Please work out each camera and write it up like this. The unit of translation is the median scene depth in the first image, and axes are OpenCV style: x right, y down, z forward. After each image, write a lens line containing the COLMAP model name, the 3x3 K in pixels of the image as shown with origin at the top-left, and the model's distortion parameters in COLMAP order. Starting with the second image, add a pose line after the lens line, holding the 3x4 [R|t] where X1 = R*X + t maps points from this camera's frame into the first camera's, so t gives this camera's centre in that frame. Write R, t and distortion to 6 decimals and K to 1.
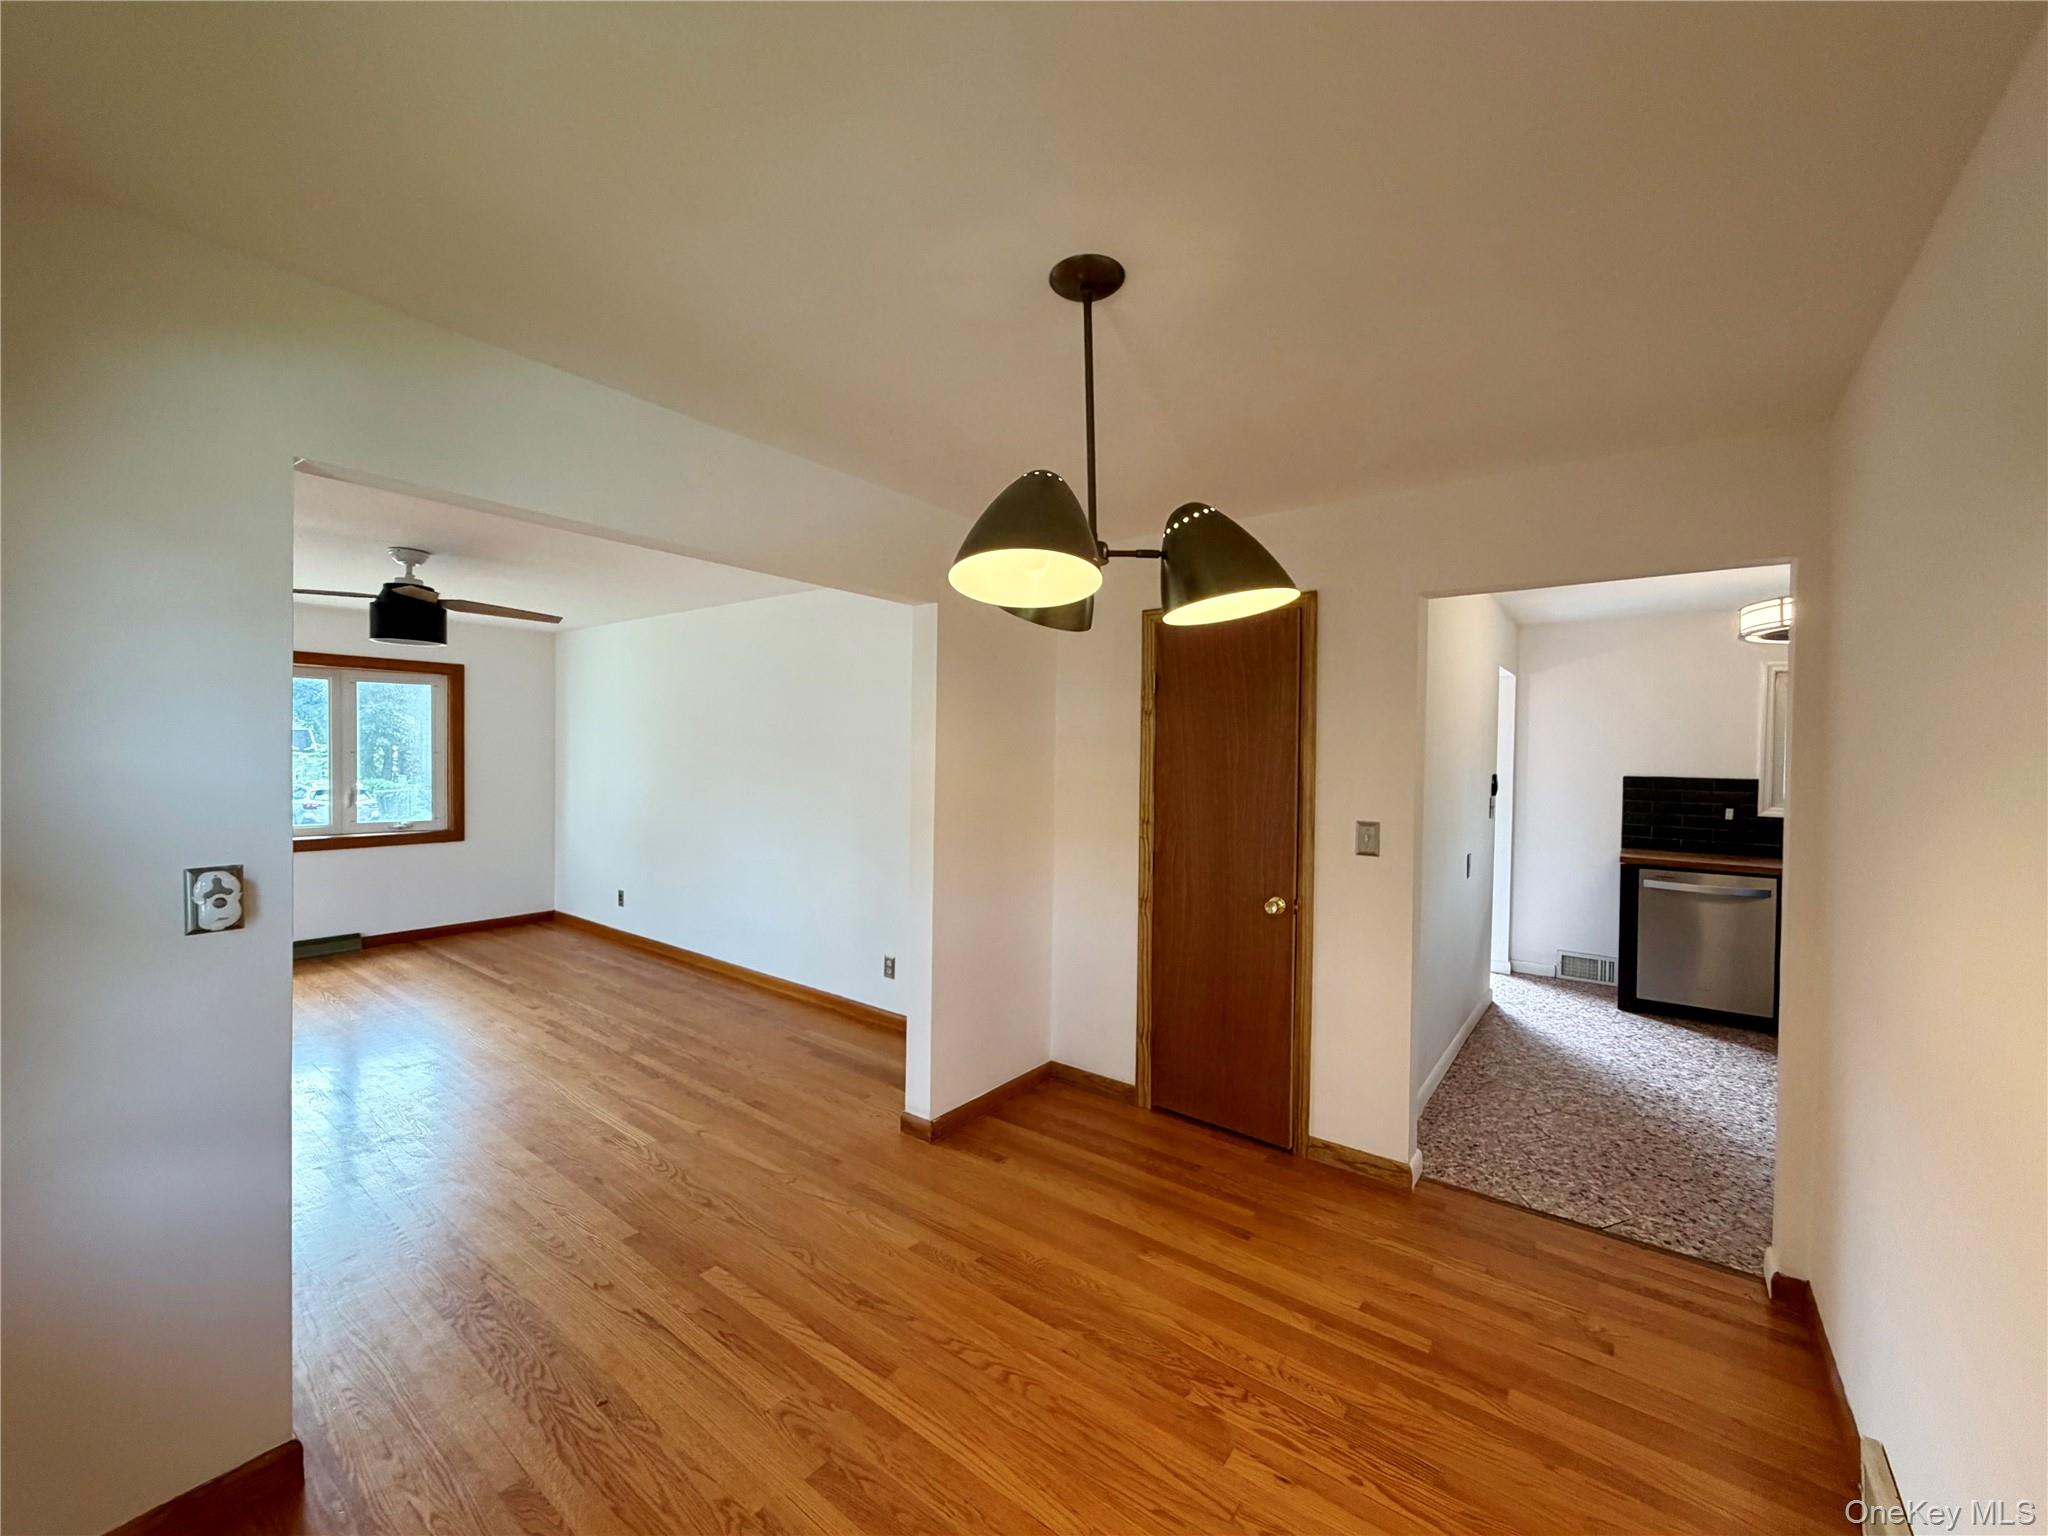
lens RADIAL K [[819.0, 0, 1031.1], [0, 819.0, 768.3], [0, 0, 1]] dist [0.003521, -0.000415]
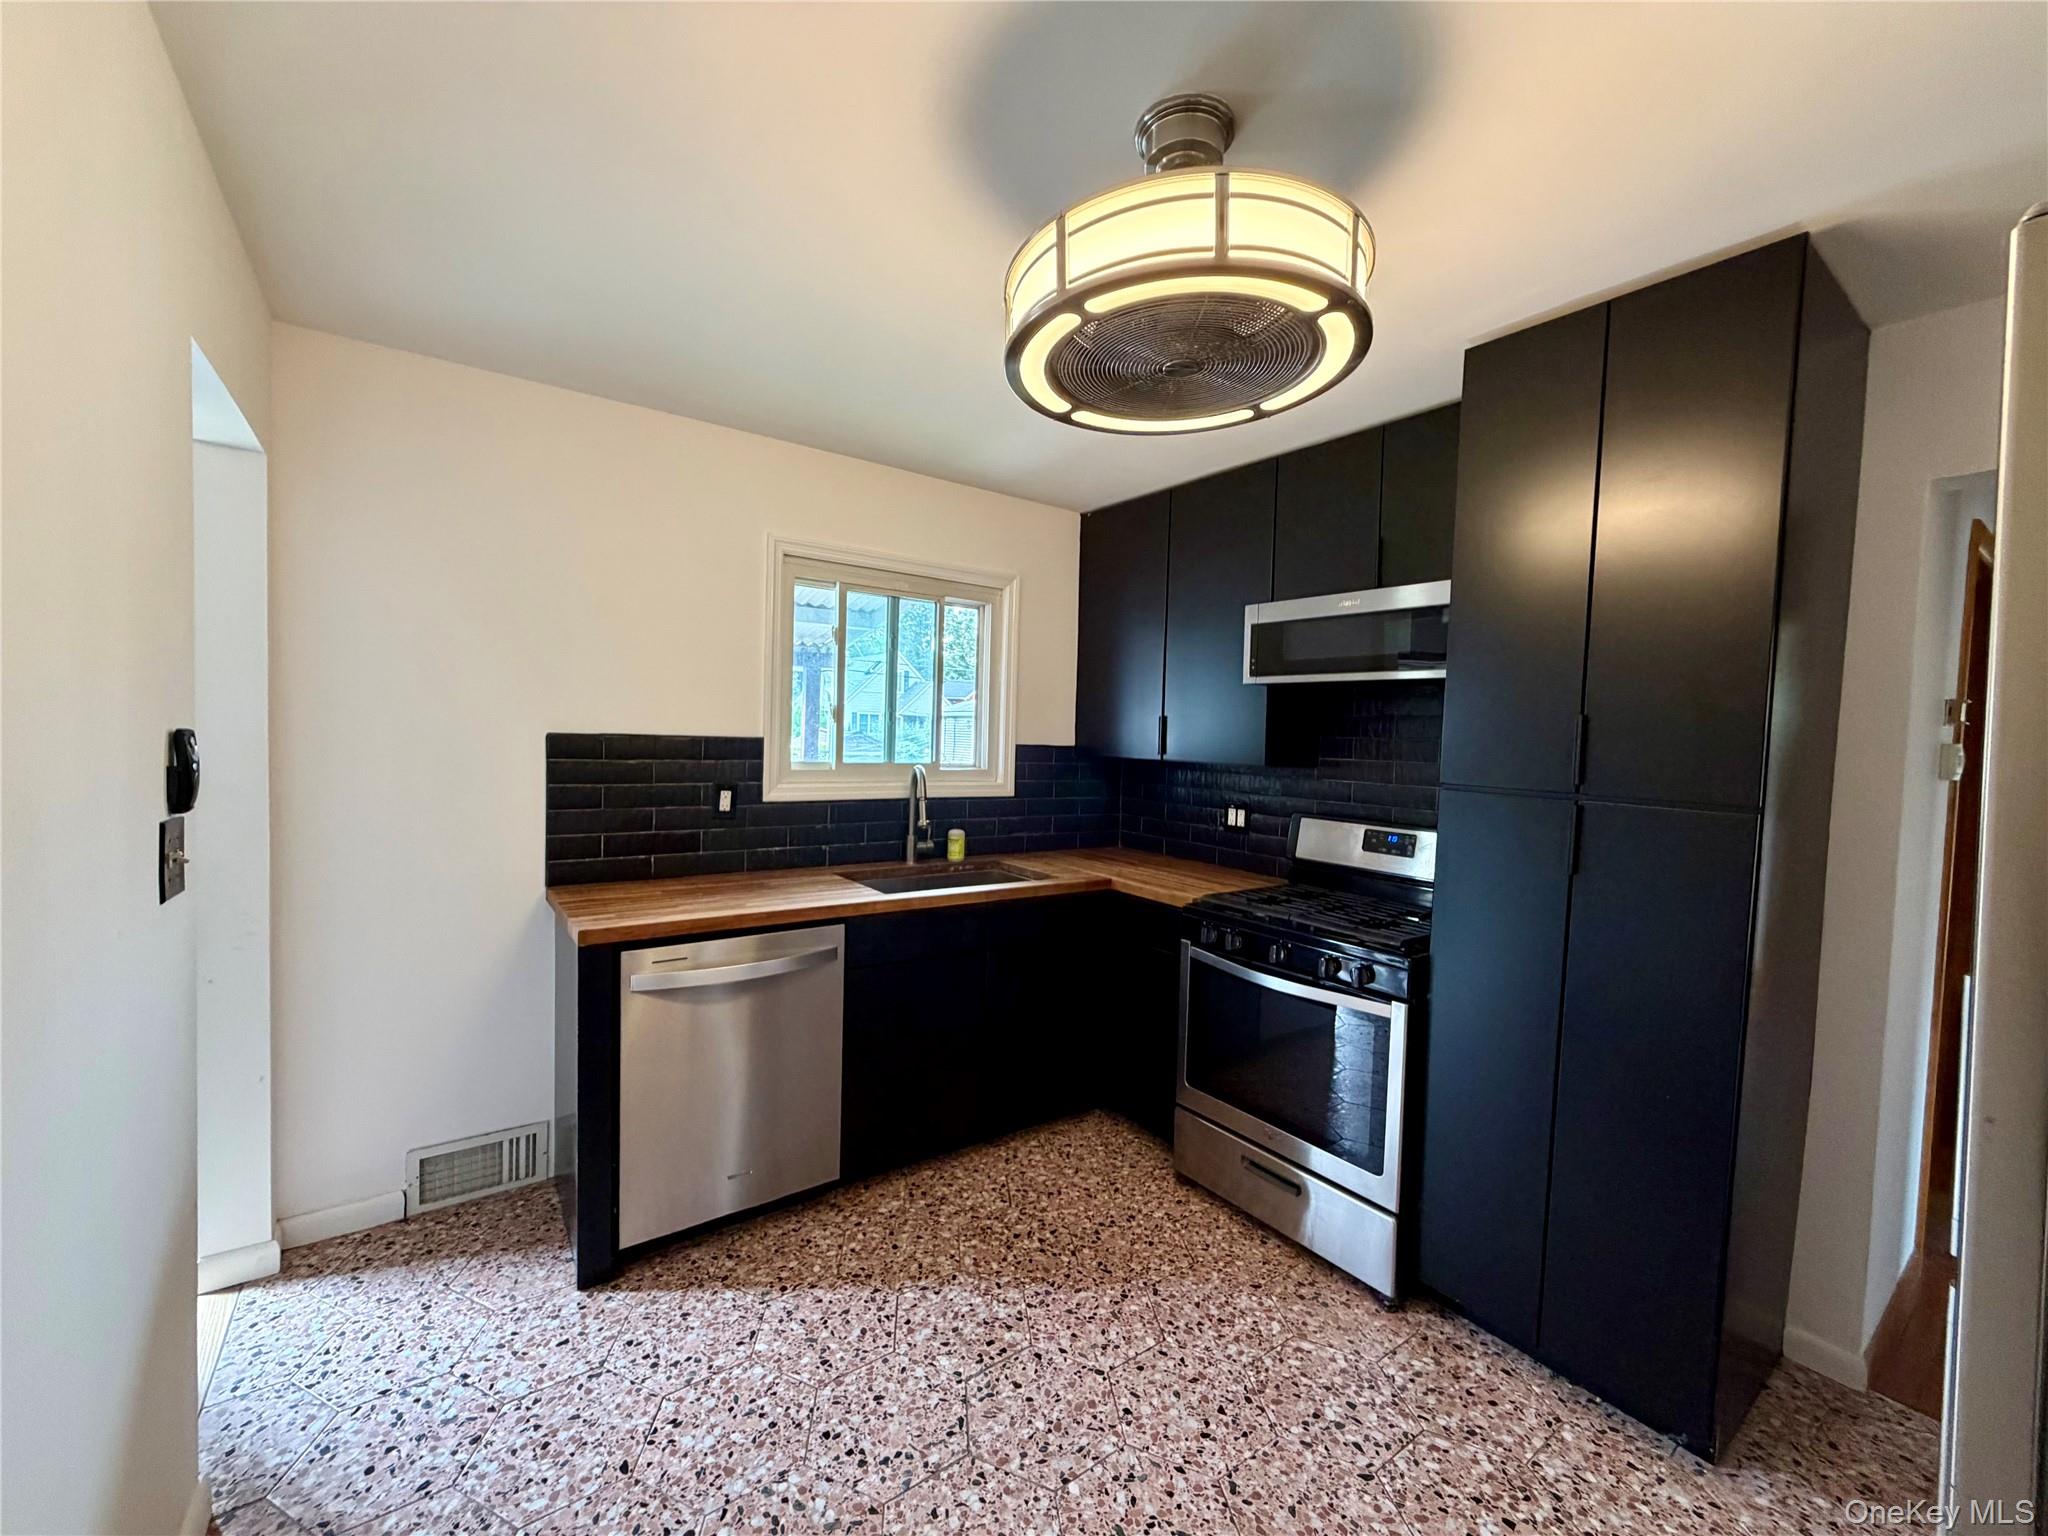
lens RADIAL K [[819.0, 0, 1011.3], [0, 819.0, 772.1], [0, 0, 1]] dist [0.003521, -0.000415]
pose [[0.301512, -0.053911, 0.951937, 0.394860], [-0.008171, 0.998217, 0.059120, 0.002358], [-0.953427, -0.025604, 0.300534, 0.667356]]
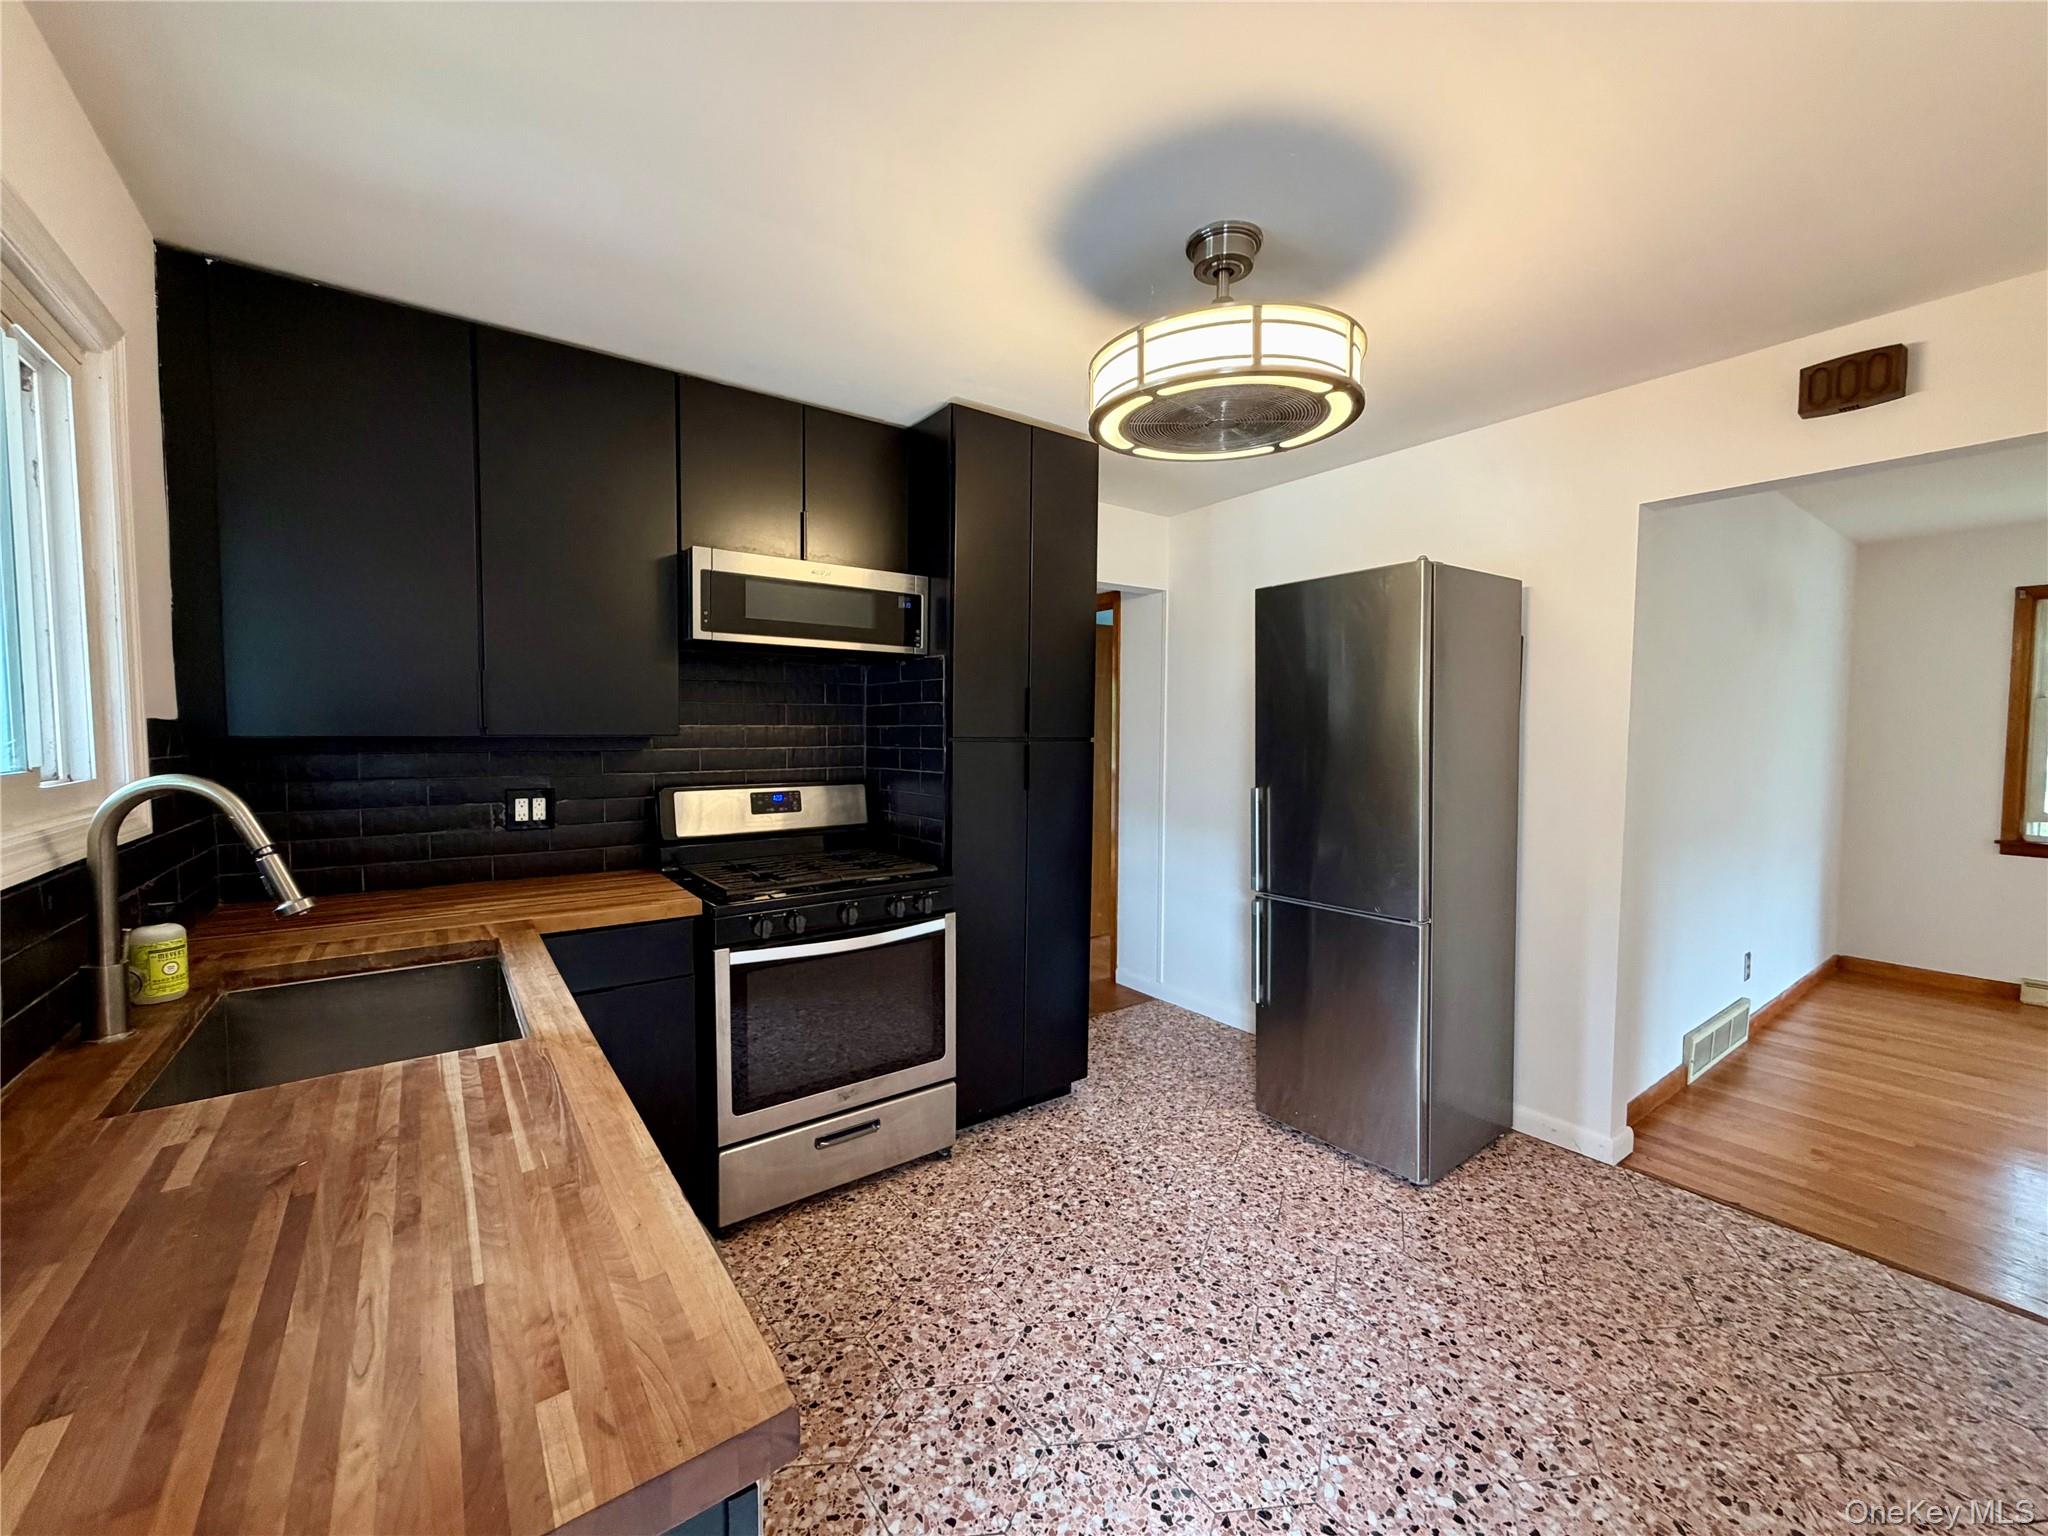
lens RADIAL K [[819.0, 0, 1028.4], [0, 819.0, 767.3], [0, 0, 1]] dist [0.003521, -0.000415]
pose [[-0.957492, -0.035180, 0.286308, 0.787286], [-0.014770, 0.997213, 0.073137, 0.014750], [-0.288083, 0.065800, -0.955342, 1.304508]]
